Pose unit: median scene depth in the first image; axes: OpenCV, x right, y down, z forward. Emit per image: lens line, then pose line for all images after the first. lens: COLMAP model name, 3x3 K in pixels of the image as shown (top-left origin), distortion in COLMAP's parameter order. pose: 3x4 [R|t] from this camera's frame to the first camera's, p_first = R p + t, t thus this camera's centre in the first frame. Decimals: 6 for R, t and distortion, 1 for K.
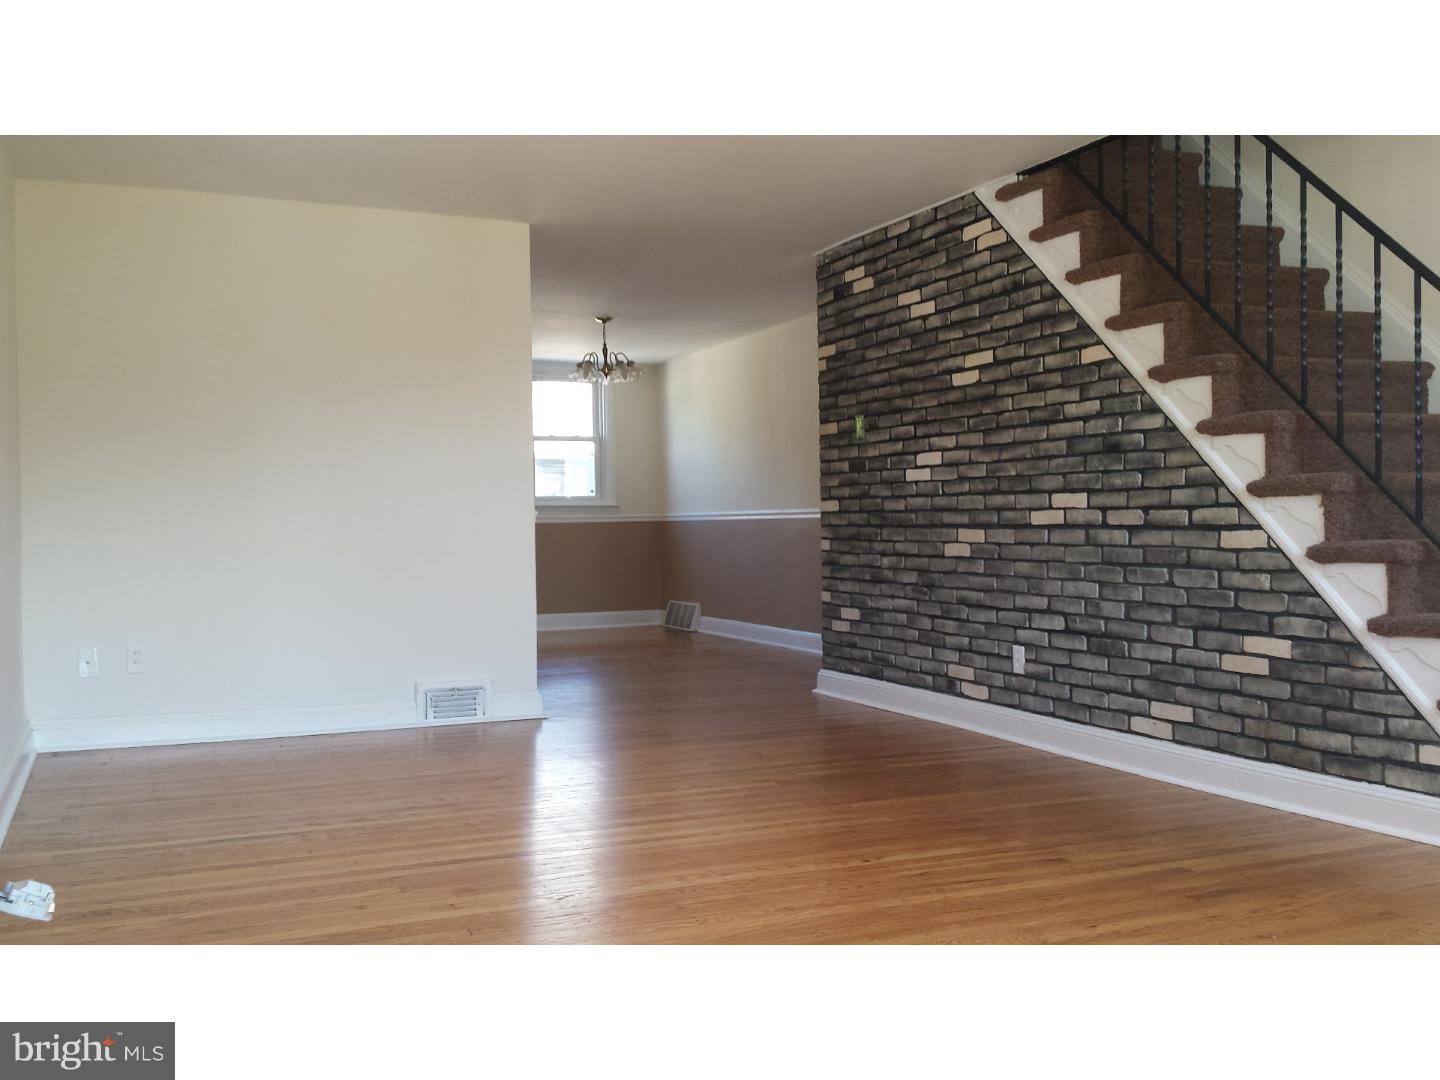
lens RADIAL K [[1298.5, 0, 719.6], [0, 1298.5, 538.8], [0, 0, 1]] dist [0.000862, -0.006777]
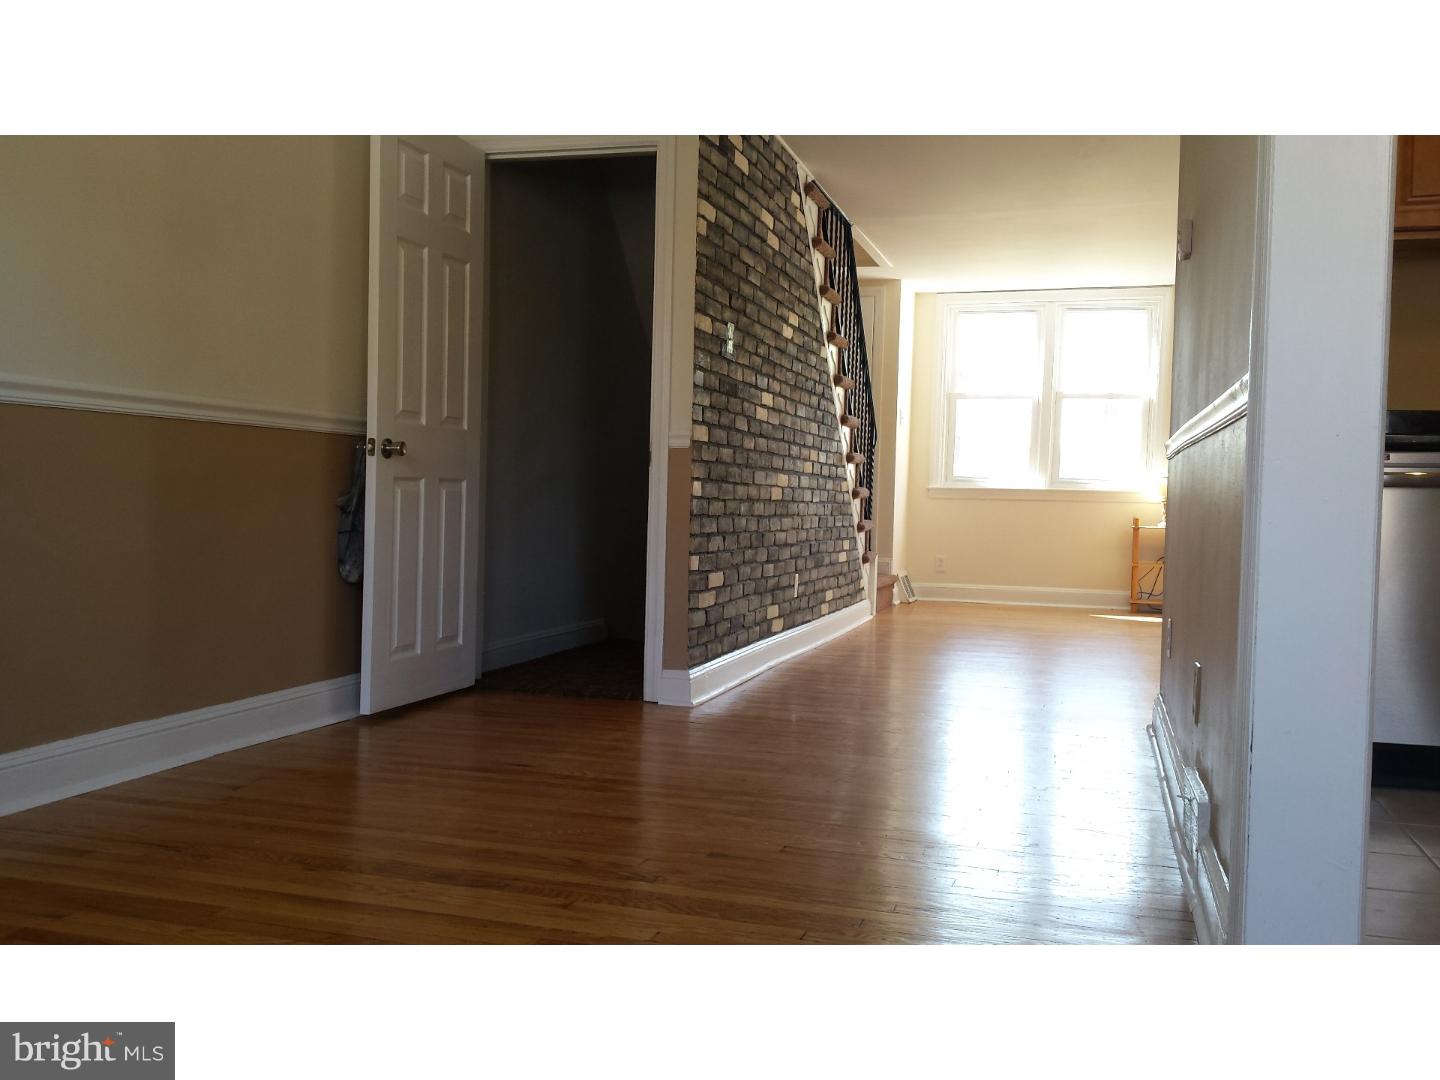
lens RADIAL K [[1298.5, 0, 719.9], [0, 1298.5, 540.0], [0, 0, 1]] dist [0.000862, -0.006777]
pose [[-0.768600, -0.034726, 0.638787, -0.377713], [-0.011374, 0.999110, 0.040629, 0.003868], [-0.639629, 0.023962, -0.768310, 1.545764]]
